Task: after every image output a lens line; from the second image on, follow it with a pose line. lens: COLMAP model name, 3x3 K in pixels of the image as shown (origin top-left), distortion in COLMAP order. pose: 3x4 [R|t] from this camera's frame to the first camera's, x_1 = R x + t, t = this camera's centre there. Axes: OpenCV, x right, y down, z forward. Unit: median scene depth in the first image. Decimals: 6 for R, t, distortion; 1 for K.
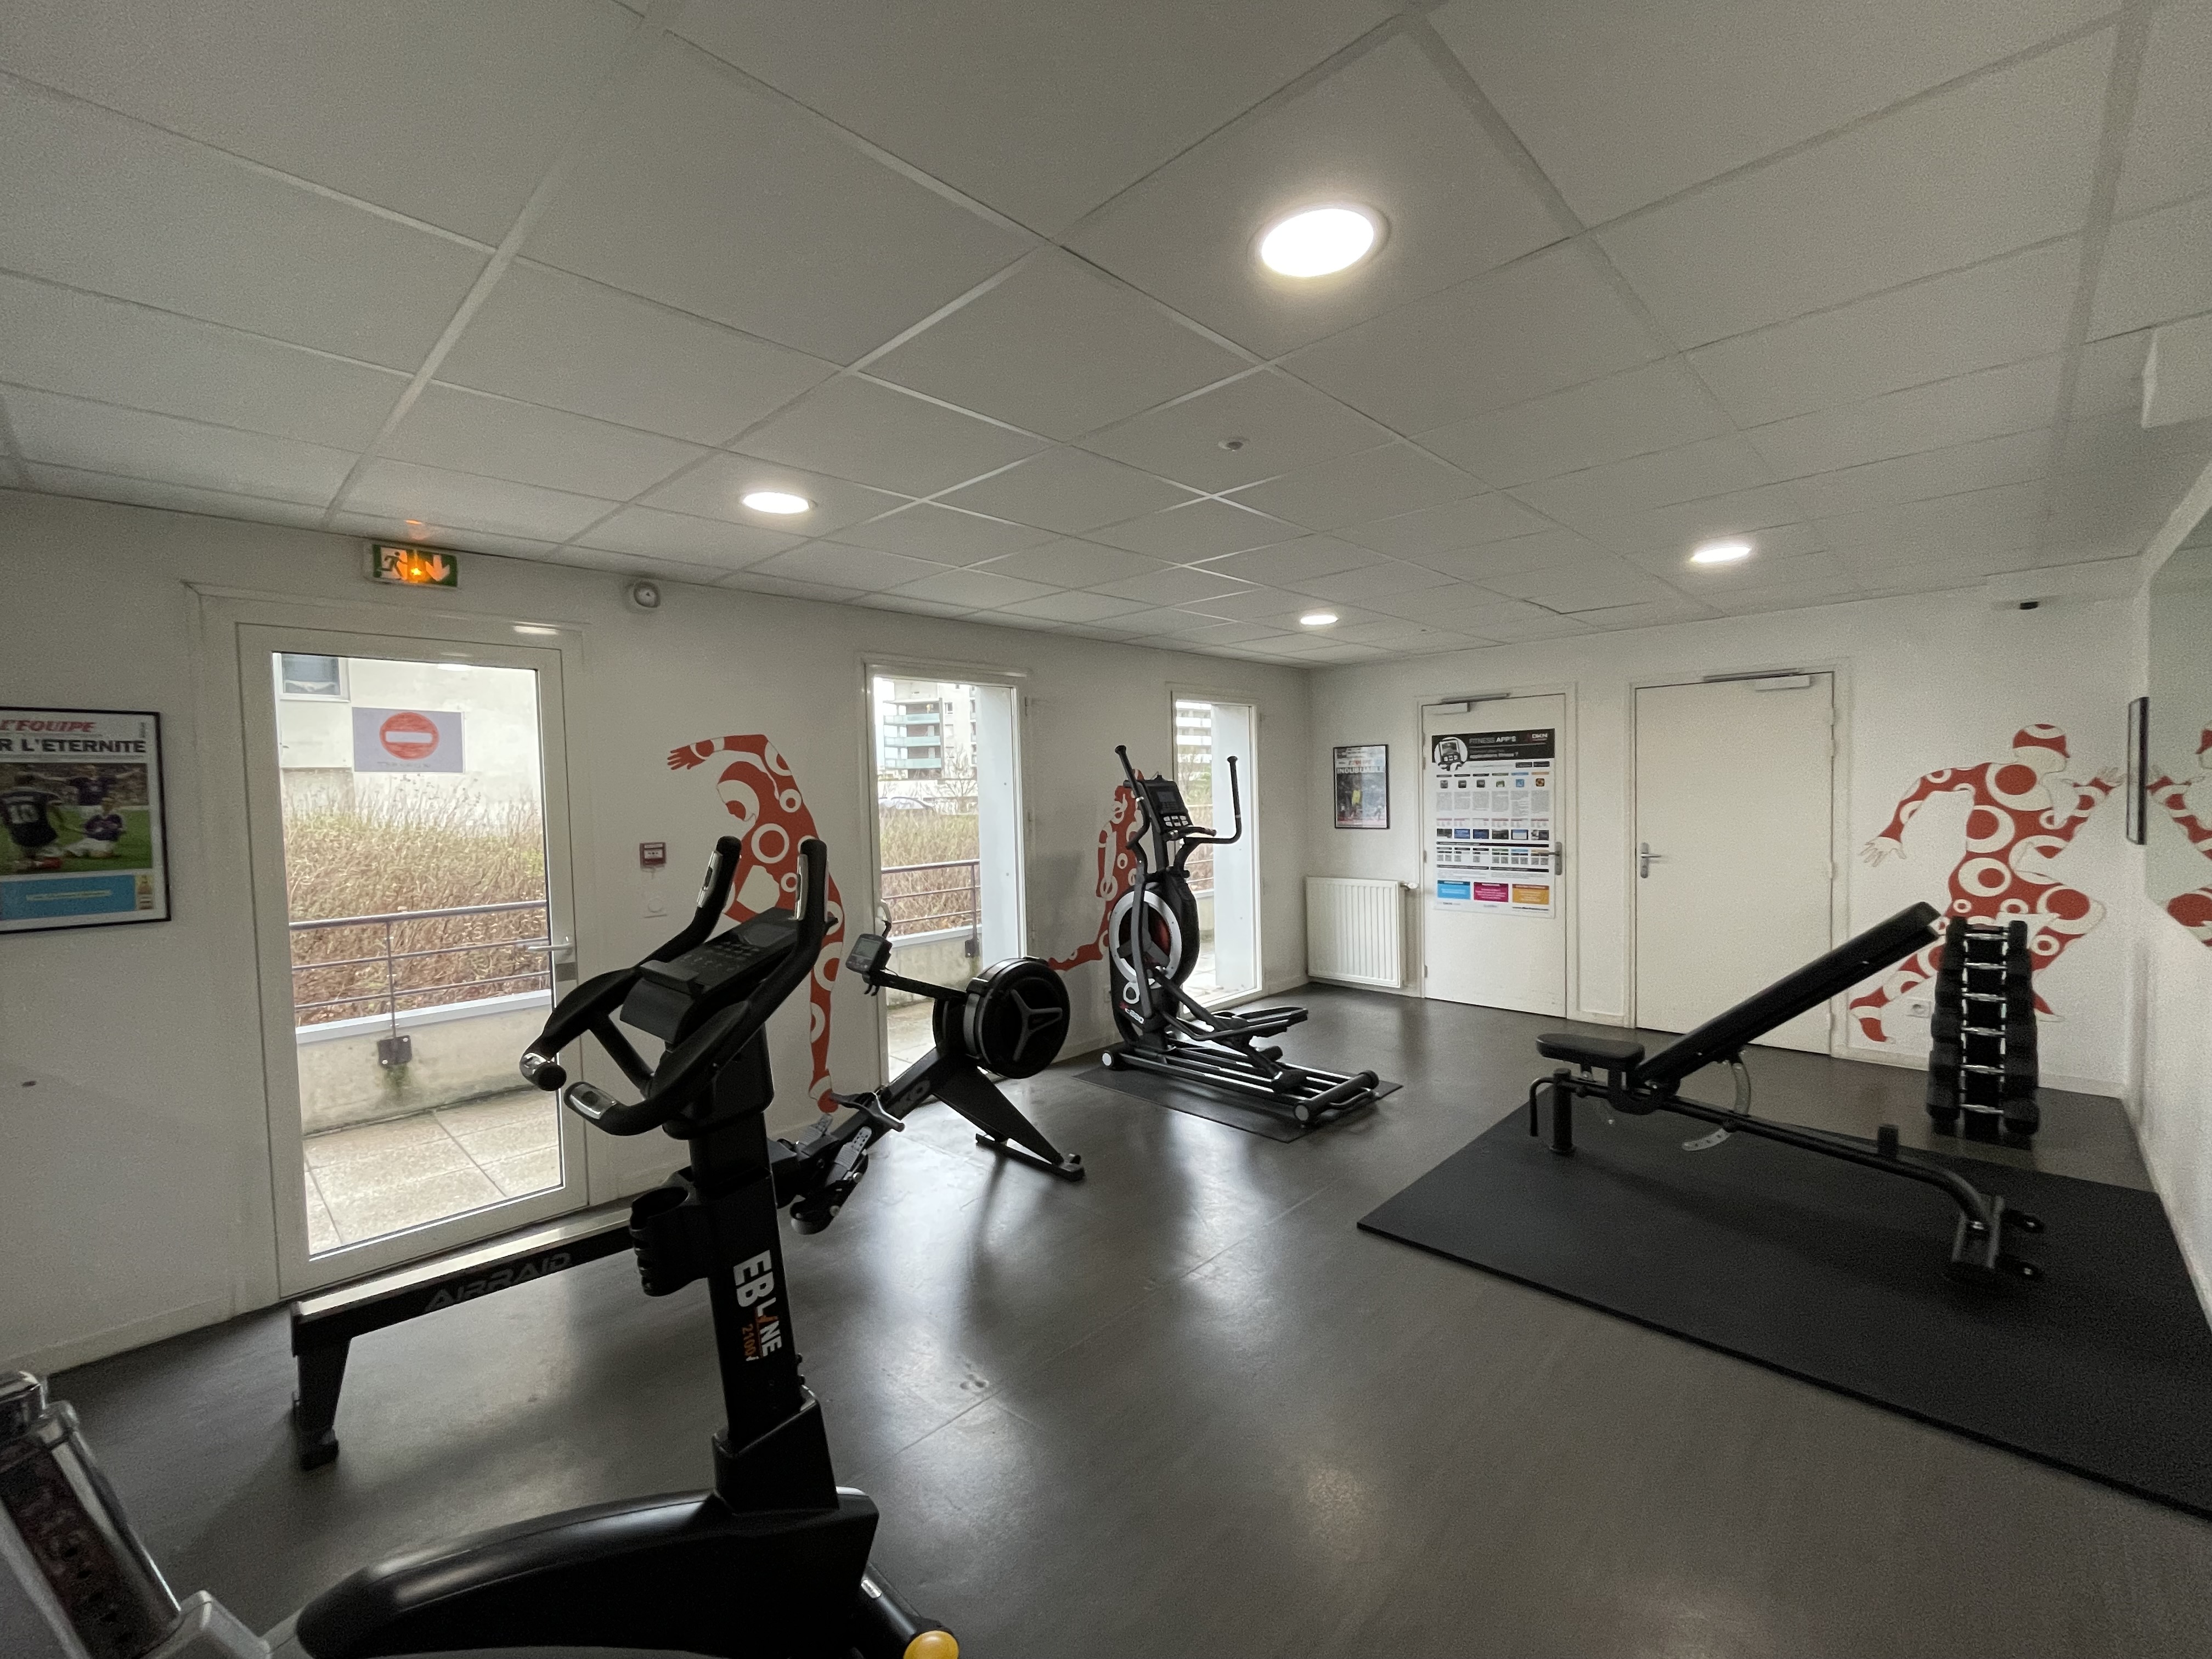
lens RADIAL K [[925.7, 0, 1113.2], [0, 925.7, 831.7], [0, 0, 1]] dist [-0.001050, -0.000010]
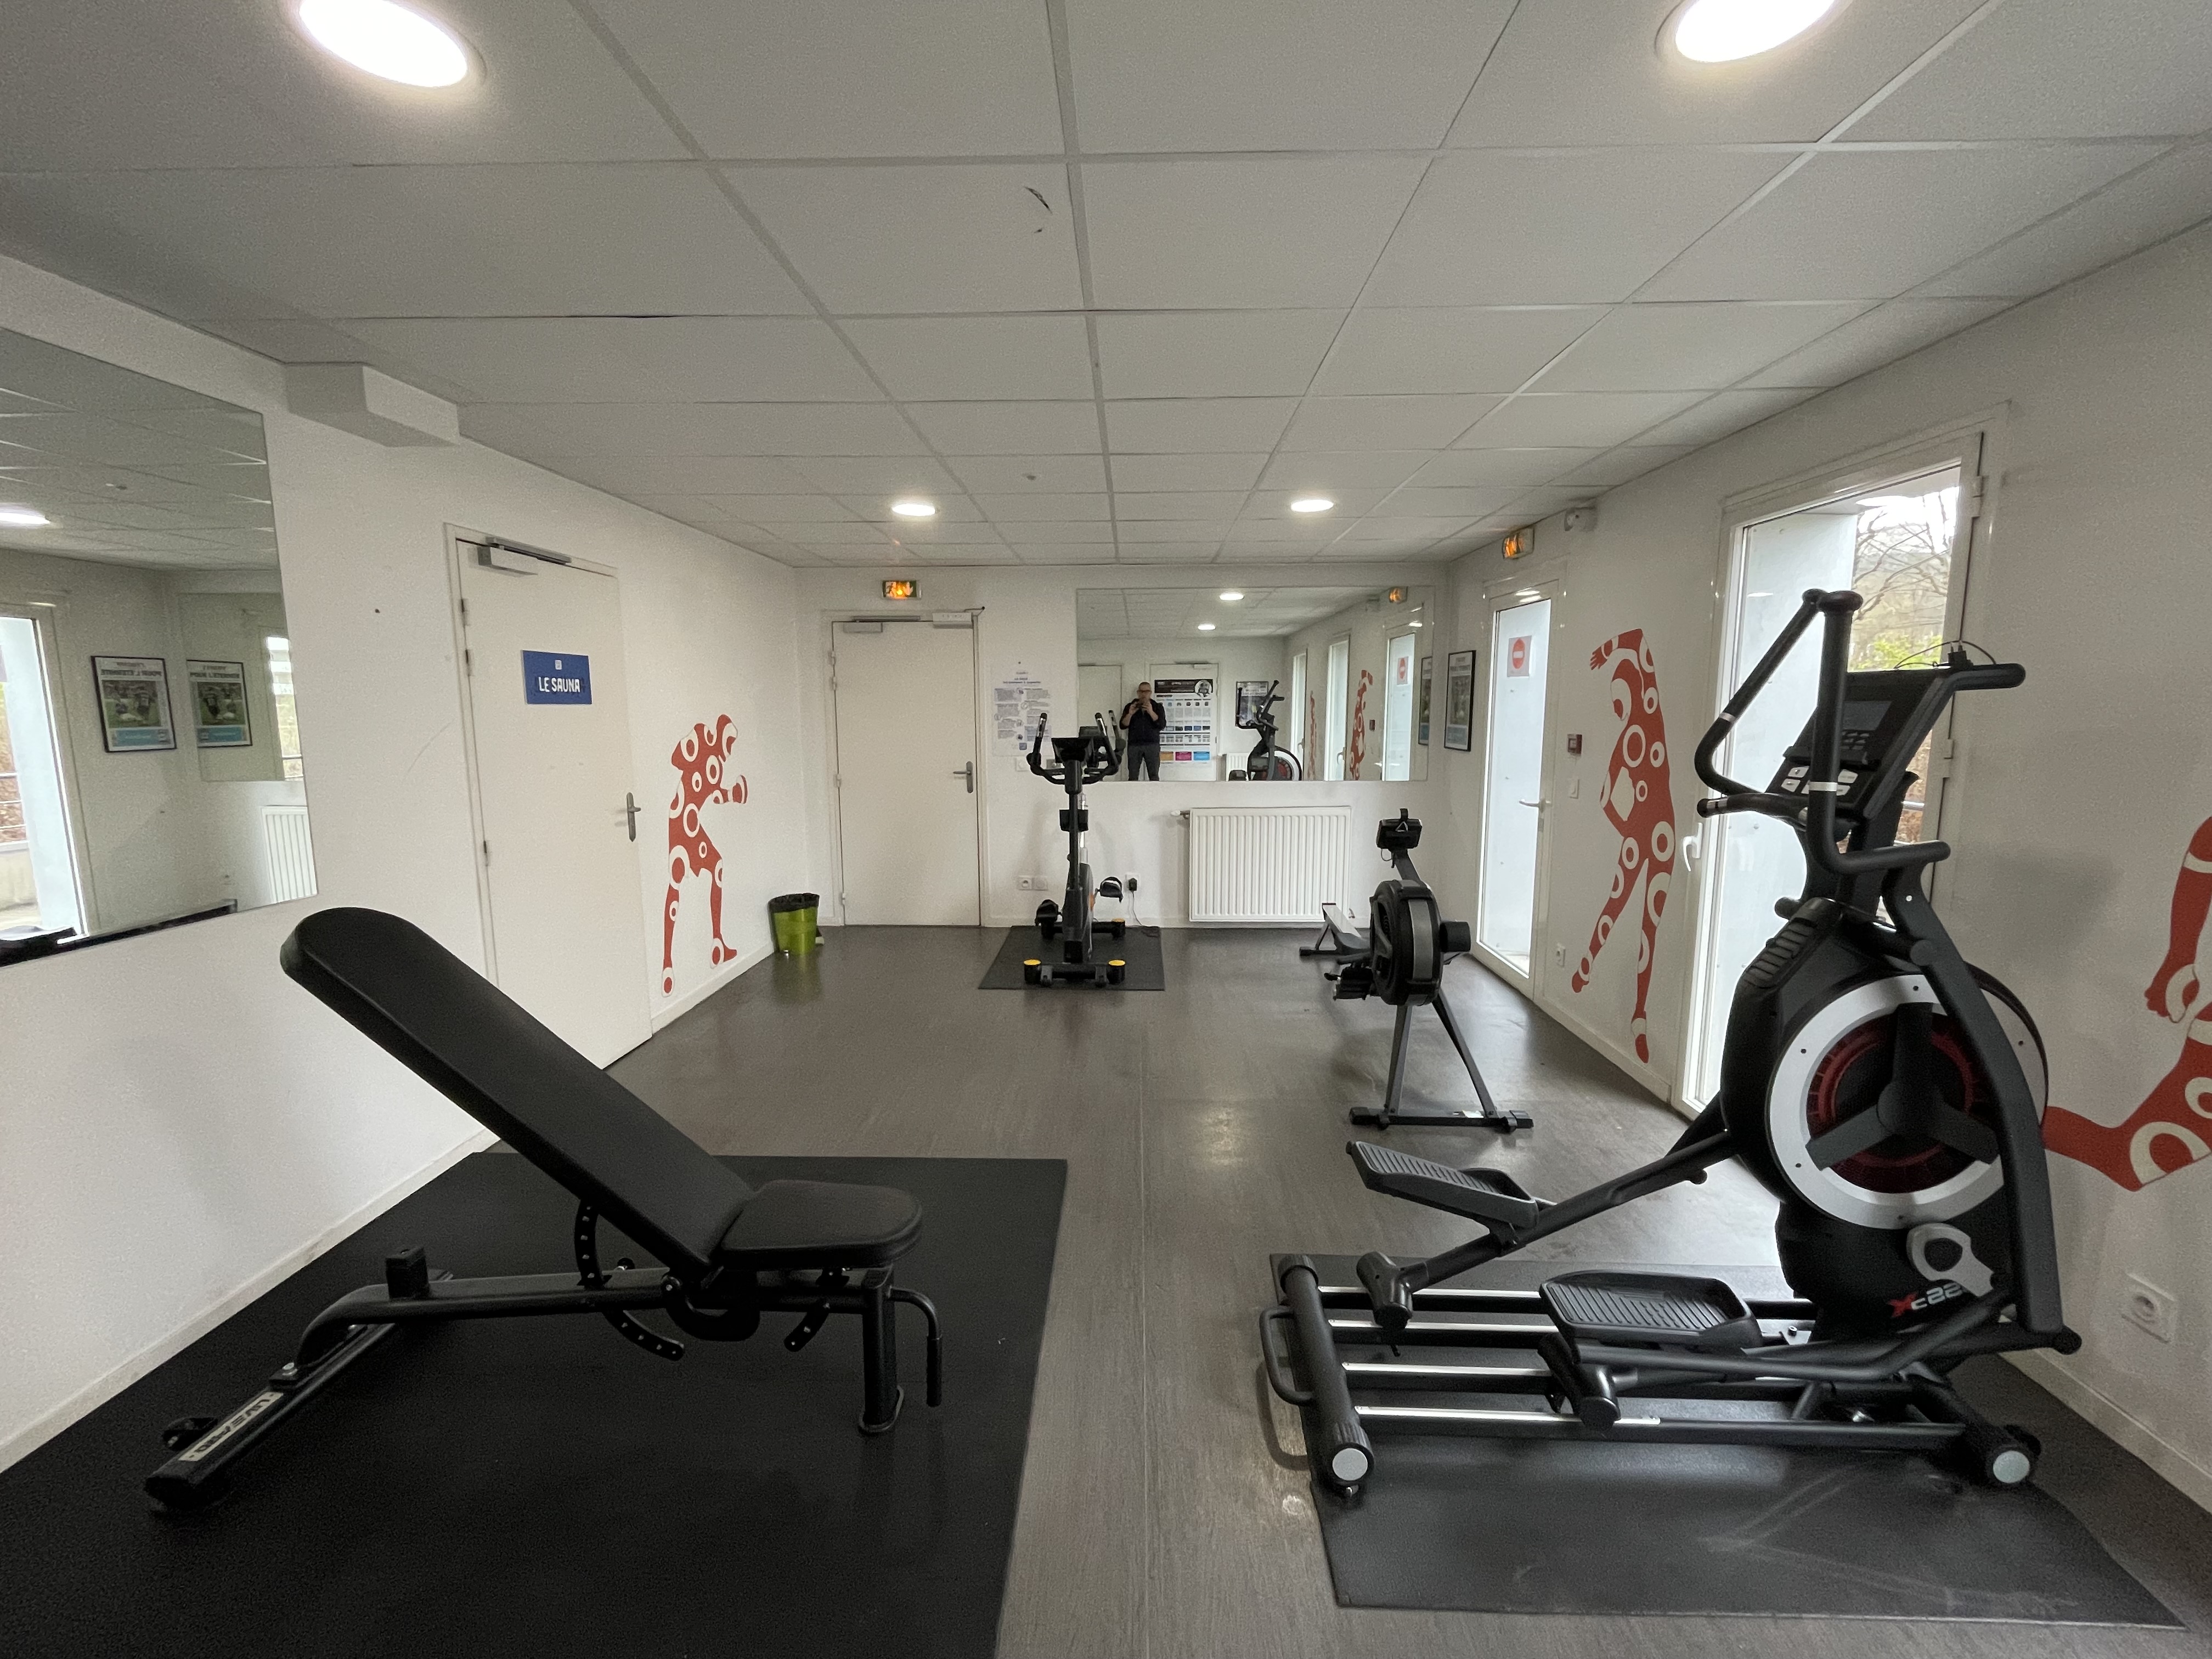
lens RADIAL K [[925.7, 0, 1106.6], [0, 925.7, 825.9], [0, 0, 1]] dist [-0.001050, -0.000010]
pose [[-0.745286, 0.112005, -0.657269, 0.655296], [-0.011226, 0.983541, 0.180333, -0.070774], [0.666650, 0.141778, -0.731763, 1.339284]]
